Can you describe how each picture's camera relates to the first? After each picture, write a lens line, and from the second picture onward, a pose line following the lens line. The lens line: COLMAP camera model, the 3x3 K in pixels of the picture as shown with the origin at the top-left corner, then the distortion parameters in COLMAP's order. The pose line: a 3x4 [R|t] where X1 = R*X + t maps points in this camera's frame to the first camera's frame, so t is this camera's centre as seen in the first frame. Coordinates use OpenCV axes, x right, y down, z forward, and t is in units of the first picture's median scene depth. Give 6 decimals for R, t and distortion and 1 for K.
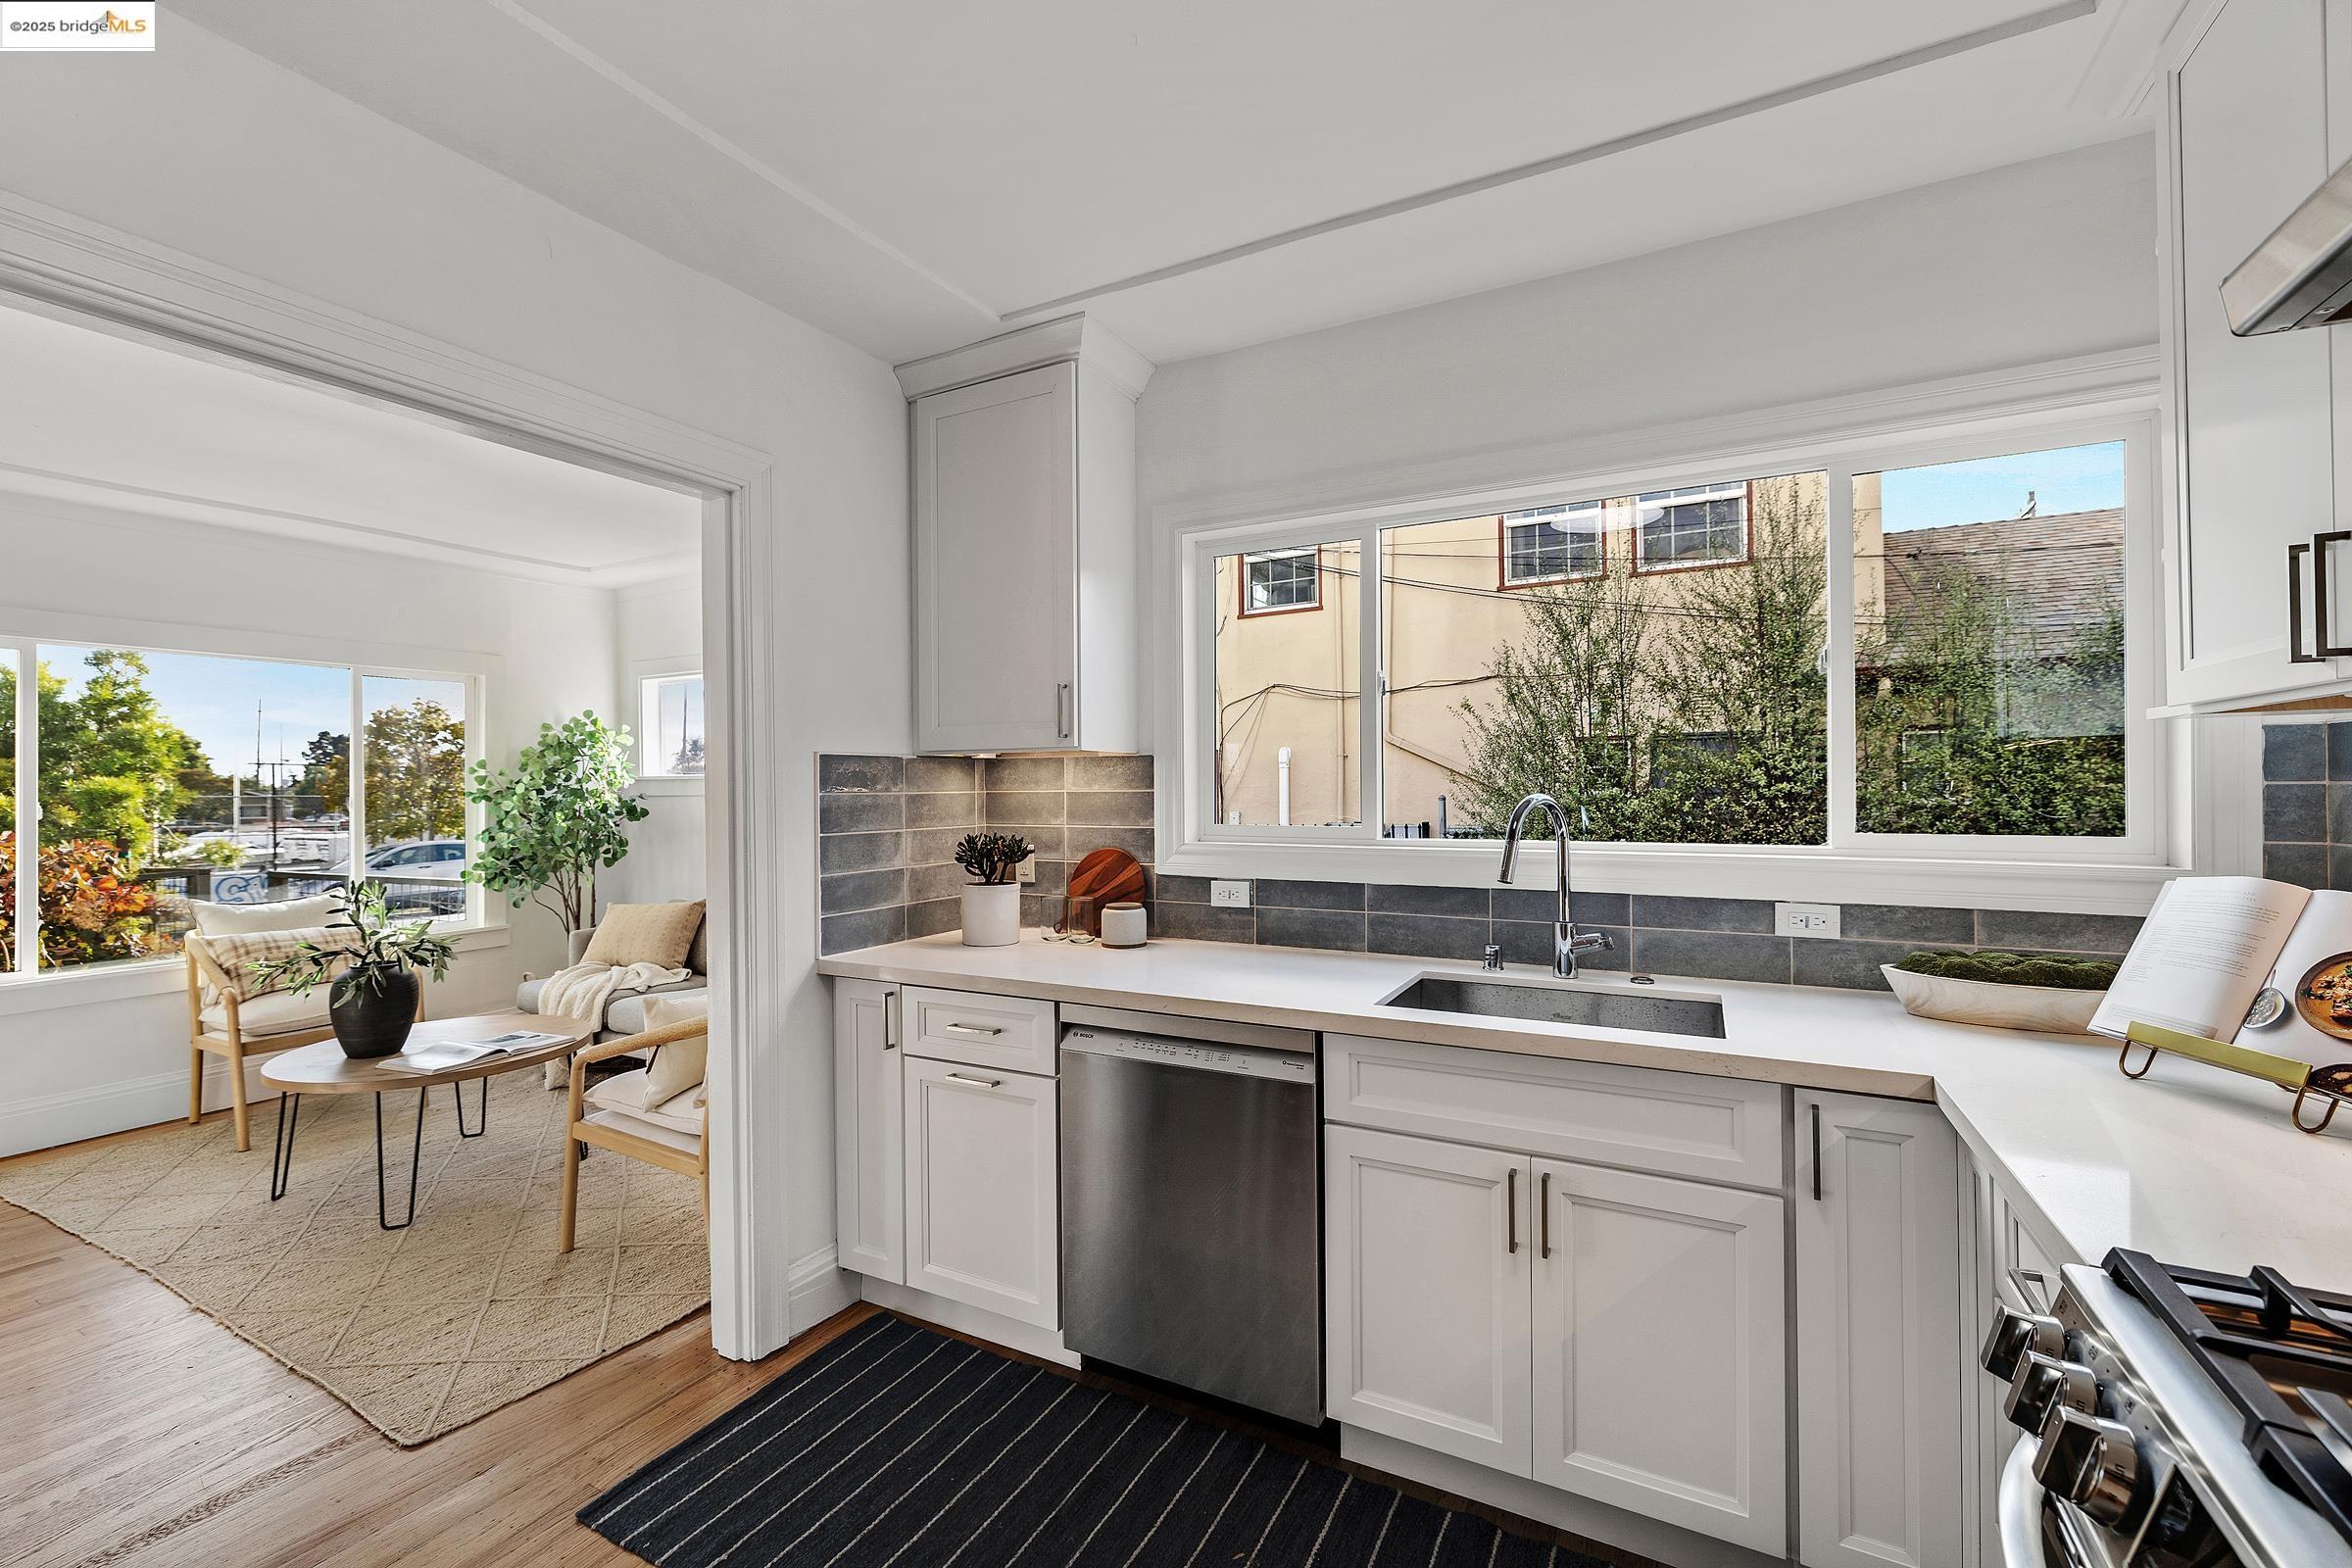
lens RADIAL K [[982.7, 0, 1173.3], [0, 982.7, 791.5], [0, 0, 1]] dist [-0.000694, 0.000199]
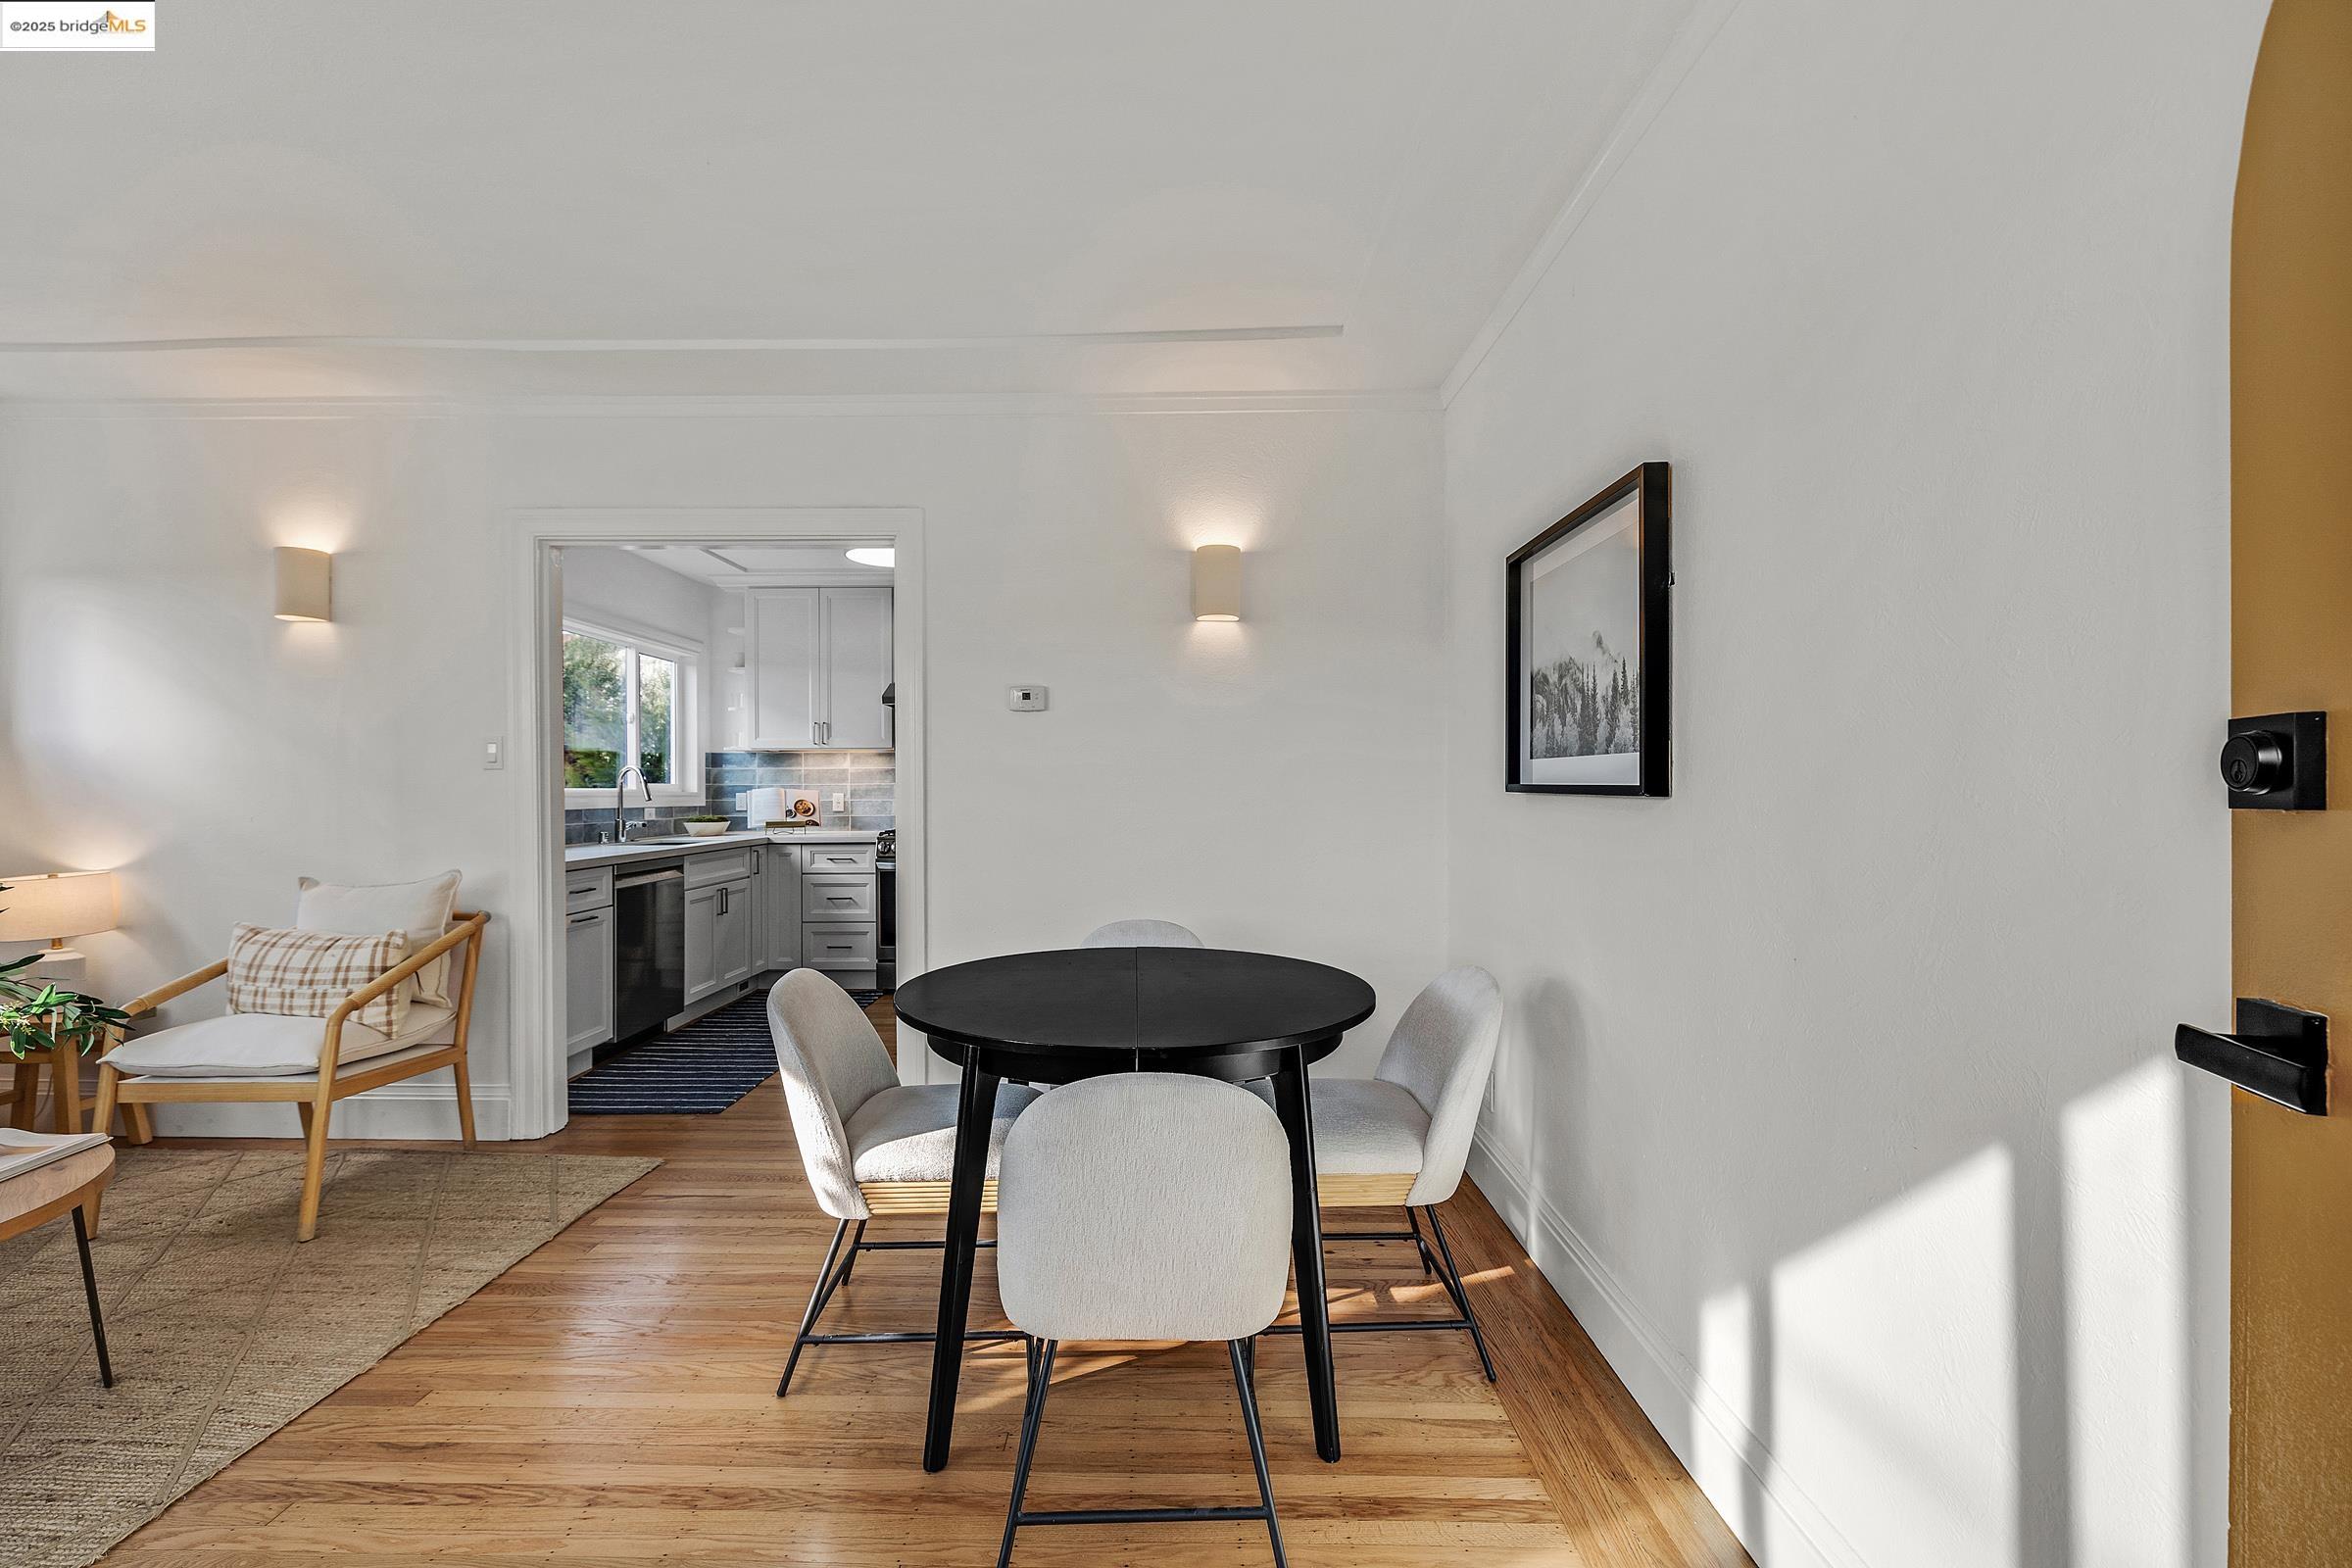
lens RADIAL K [[982.7, 0, 1174.5], [0, 982.7, 788.9], [0, 0, 1]] dist [-0.000694, 0.000199]
pose [[-0.468749, 0.004677, 0.883319, -1.996102], [0.007810, 0.999969, -0.001150, 0.059034], [-0.883297, 0.006360, -0.468771, 0.784457]]
